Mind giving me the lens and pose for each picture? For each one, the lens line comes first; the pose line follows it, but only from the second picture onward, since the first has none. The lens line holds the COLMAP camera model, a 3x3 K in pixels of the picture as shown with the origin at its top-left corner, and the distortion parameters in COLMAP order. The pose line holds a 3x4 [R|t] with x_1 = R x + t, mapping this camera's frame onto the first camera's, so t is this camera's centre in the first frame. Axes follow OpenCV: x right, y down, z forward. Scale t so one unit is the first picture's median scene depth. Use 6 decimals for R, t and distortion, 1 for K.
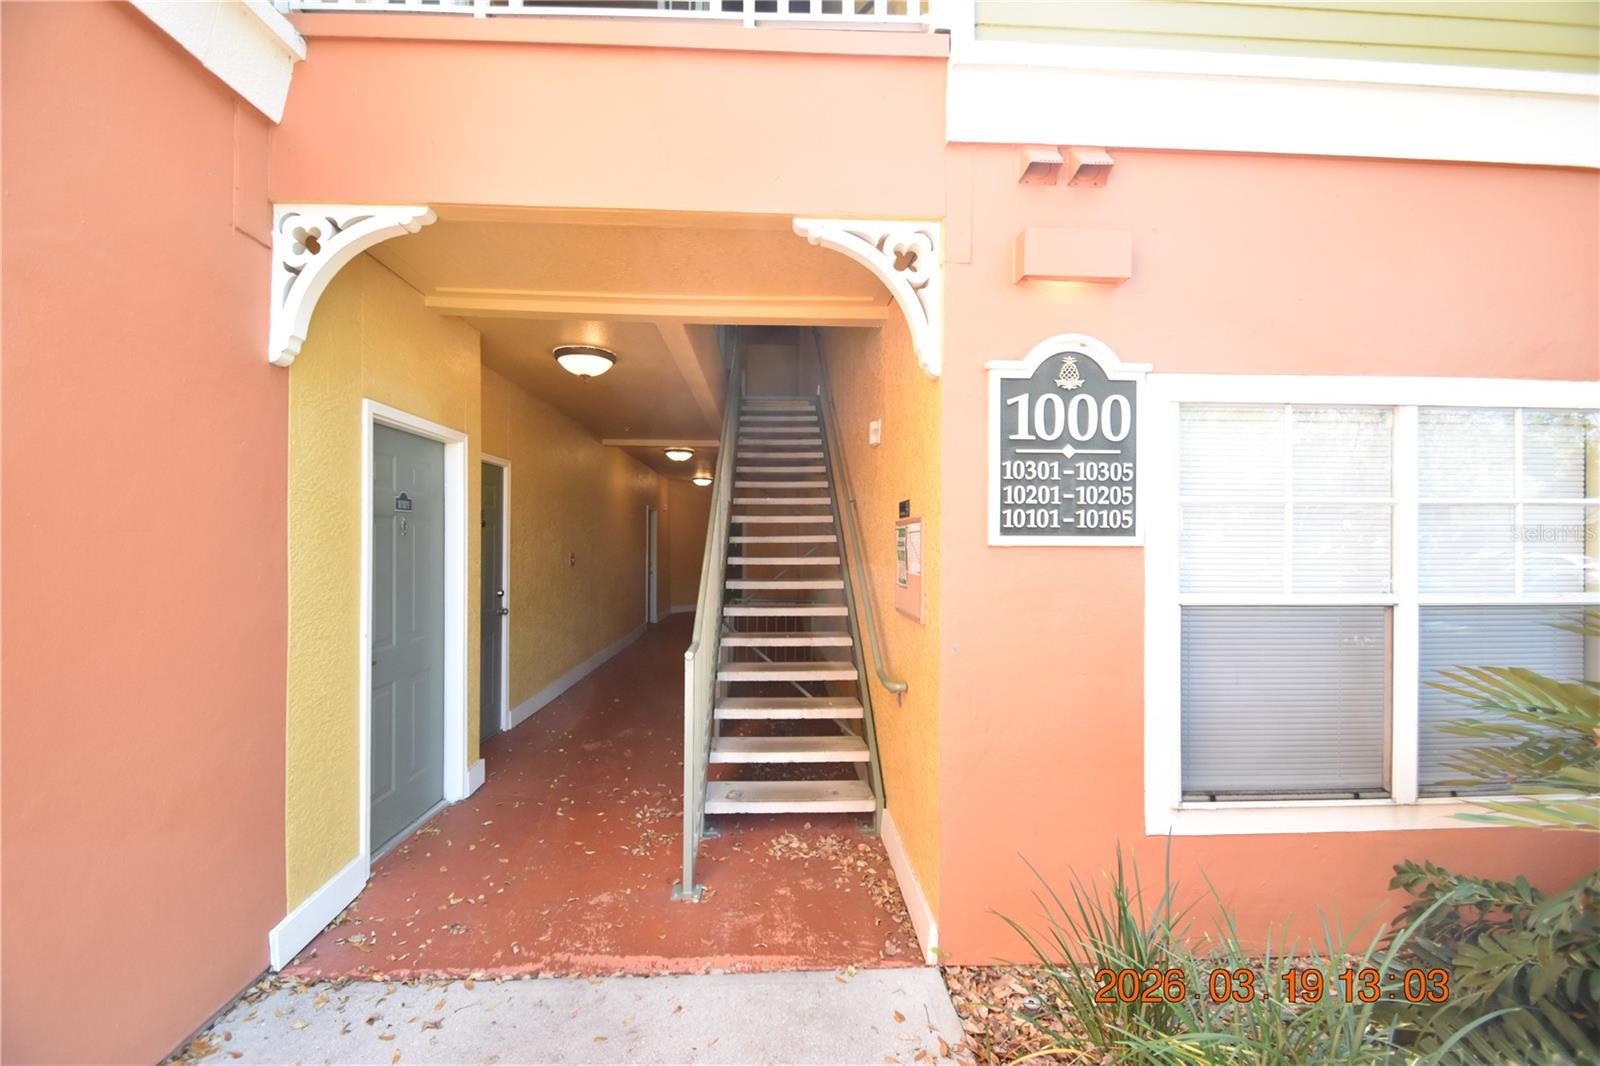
lens RADIAL K [[699.1, 0, 797.2], [0, 699.1, 540.2], [0, 0, 1]] dist [0.015443, -0.017848]
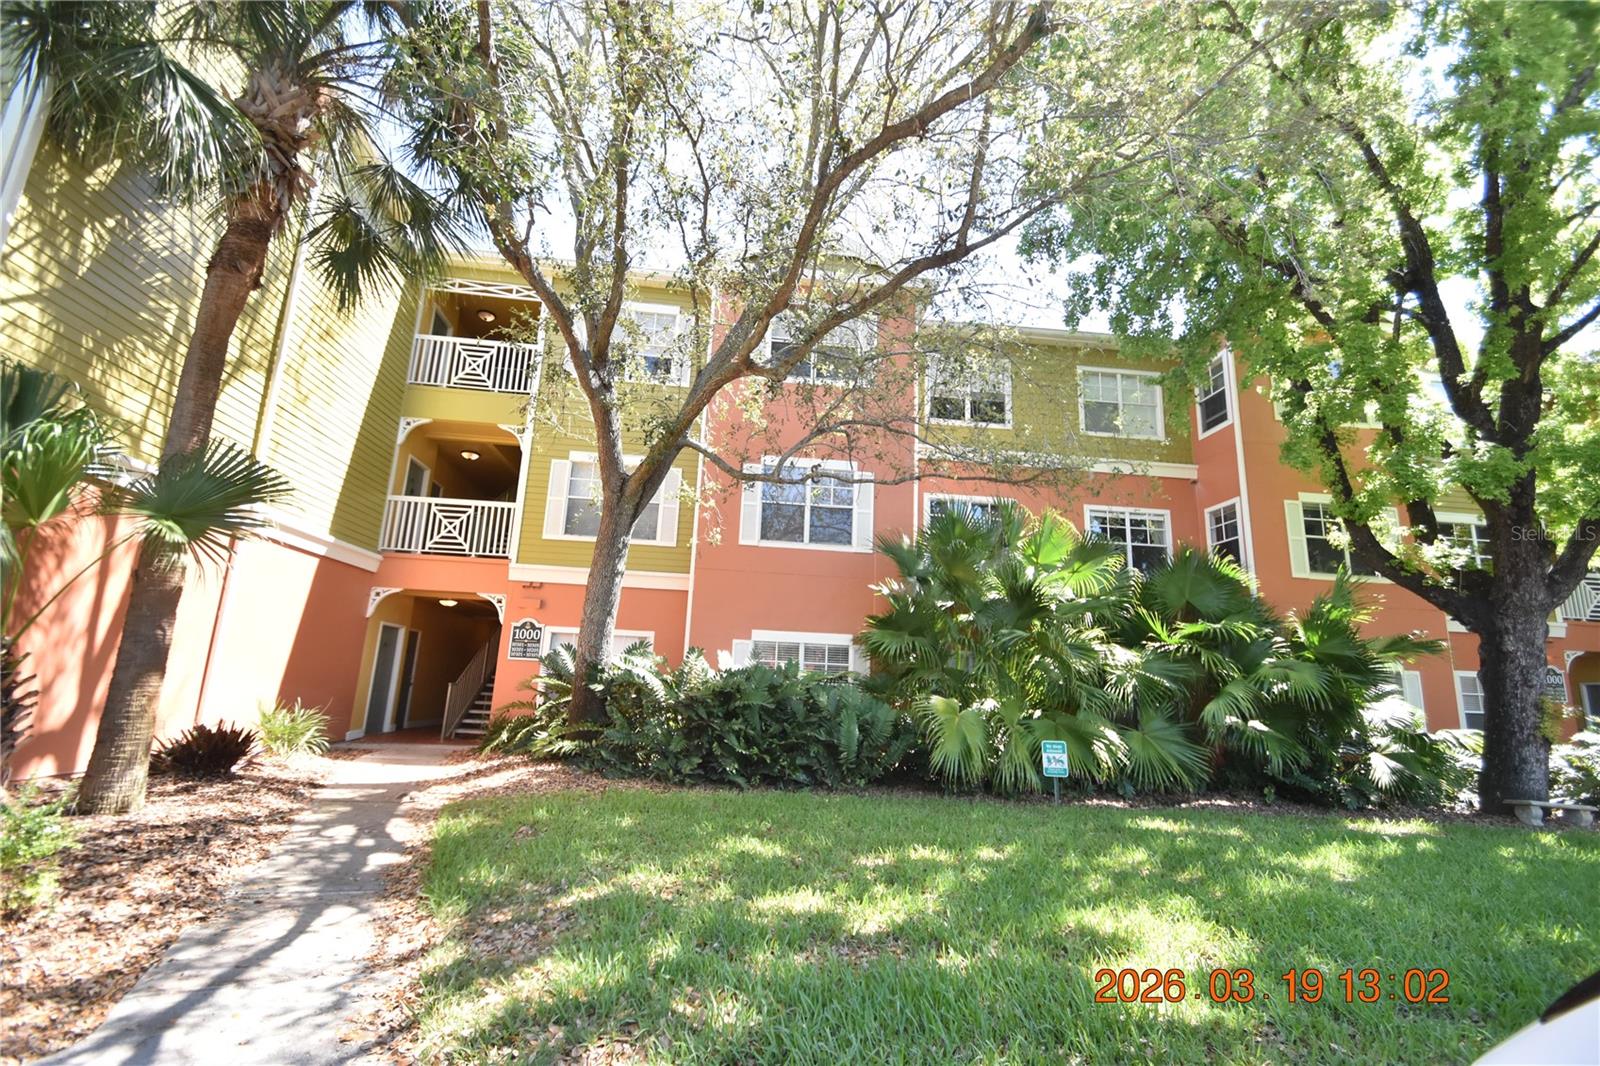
lens RADIAL K [[699.1, 0, 797.2], [0, 699.1, 540.2], [0, 0, 1]] dist [0.015443, -0.017848]
pose [[0.997287, 0.048893, 0.055025, 2.026549], [-0.036312, 0.977022, -0.210022, 0.152261], [-0.064030, 0.207454, 0.976147, -4.214319]]
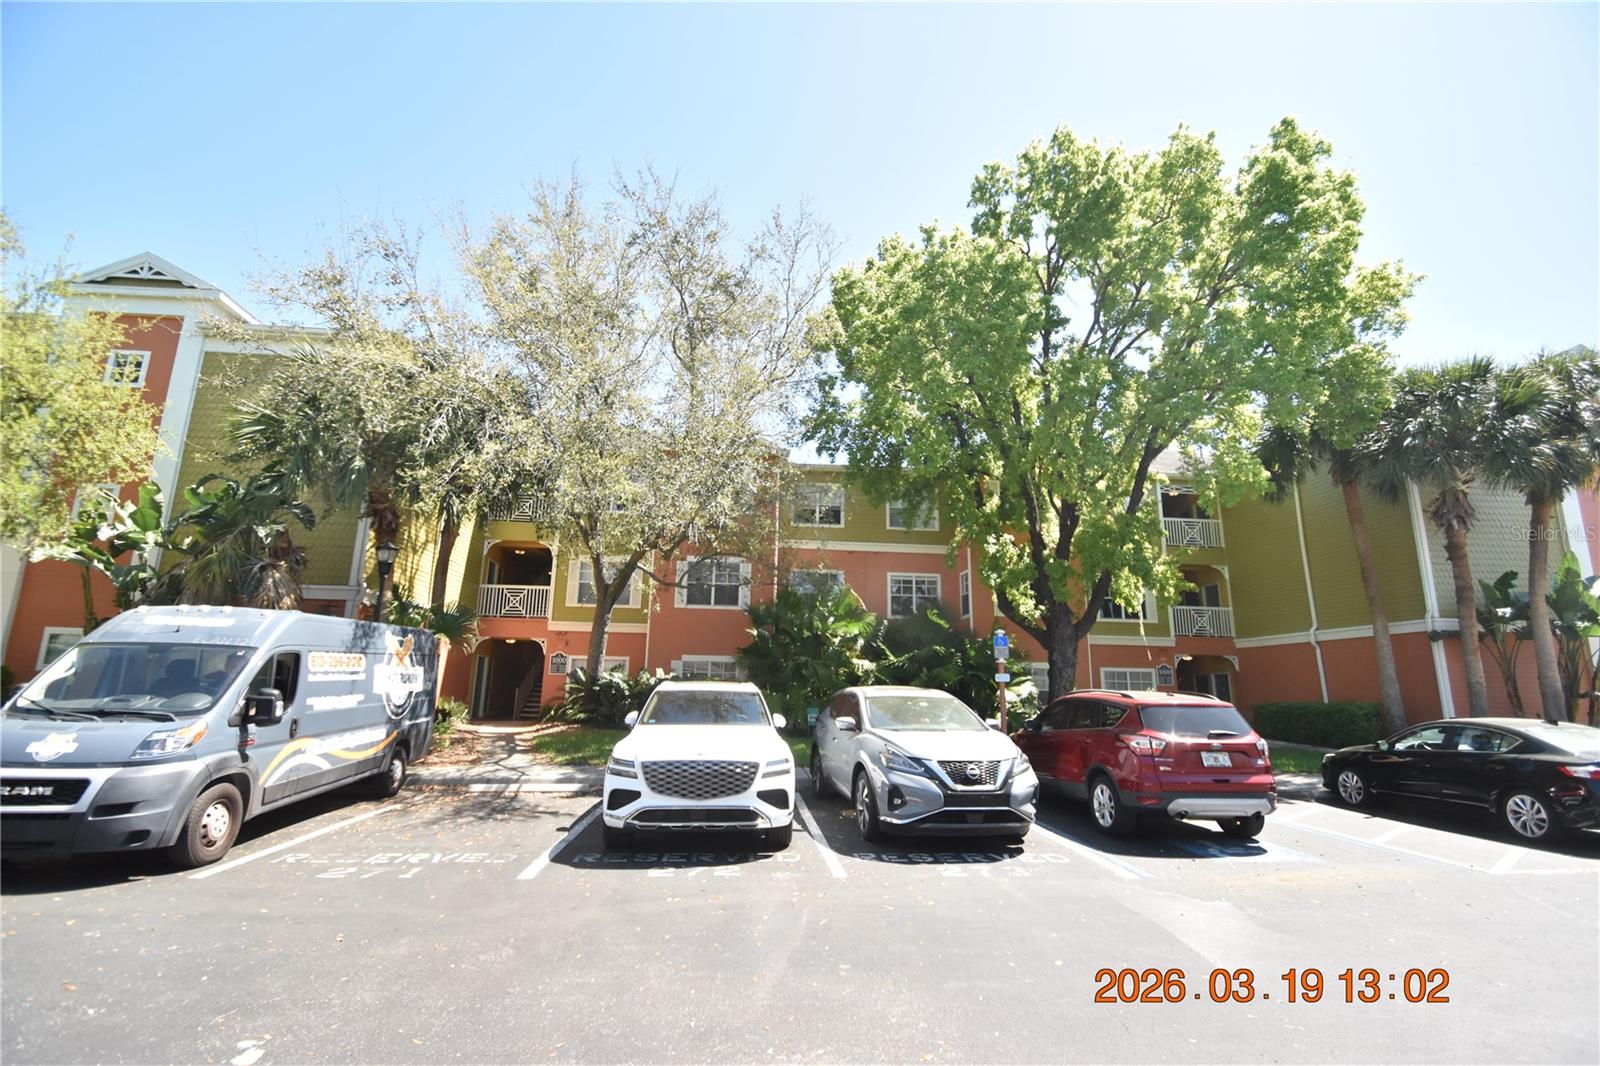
lens RADIAL K [[699.1, 0, 797.2], [0, 699.1, 540.2], [0, 0, 1]] dist [0.015443, -0.017848]
pose [[0.998840, 0.022911, 0.042344, 3.098795], [-0.013486, 0.977445, -0.210758, 0.178465], [-0.046218, 0.209943, 0.976621, -8.487454]]
